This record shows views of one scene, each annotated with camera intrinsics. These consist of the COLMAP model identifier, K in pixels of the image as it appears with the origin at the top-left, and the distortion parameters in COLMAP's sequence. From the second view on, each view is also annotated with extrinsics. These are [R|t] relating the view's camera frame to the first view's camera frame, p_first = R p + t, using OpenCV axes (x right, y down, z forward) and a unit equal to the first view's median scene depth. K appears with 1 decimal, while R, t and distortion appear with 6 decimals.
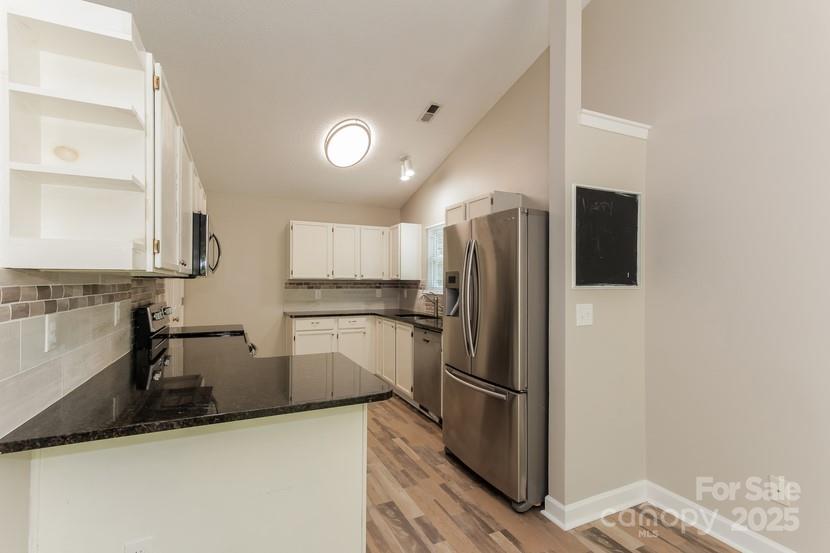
lens RADIAL K [[386.3, 0, 414.3], [0, 386.3, 260.0], [0, 0, 1]] dist [0.000971, -0.000384]
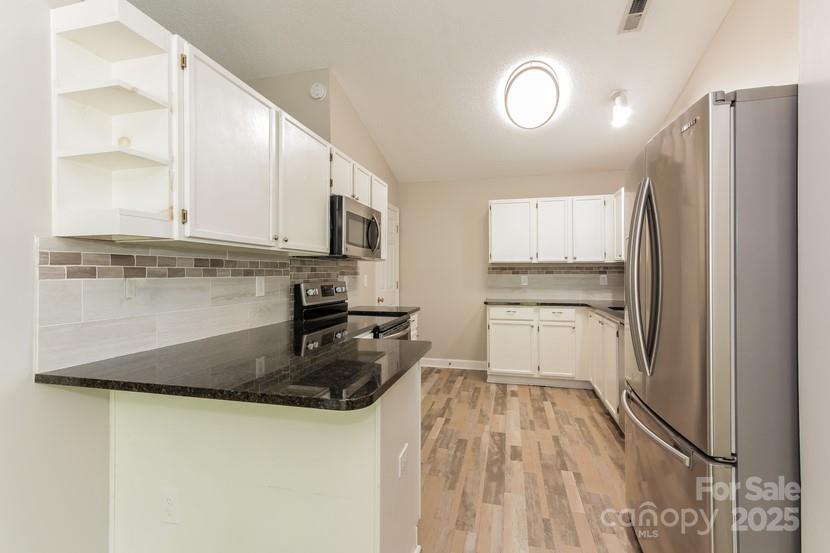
lens RADIAL K [[386.3, 0, 414.3], [0, 386.3, 260.0], [0, 0, 1]] dist [0.000971, -0.000384]
pose [[0.763829, -0.028826, -0.644775, 0.146029], [0.040827, 0.999159, 0.003695, 0.031927], [0.644126, -0.029146, 0.764364, 0.180020]]
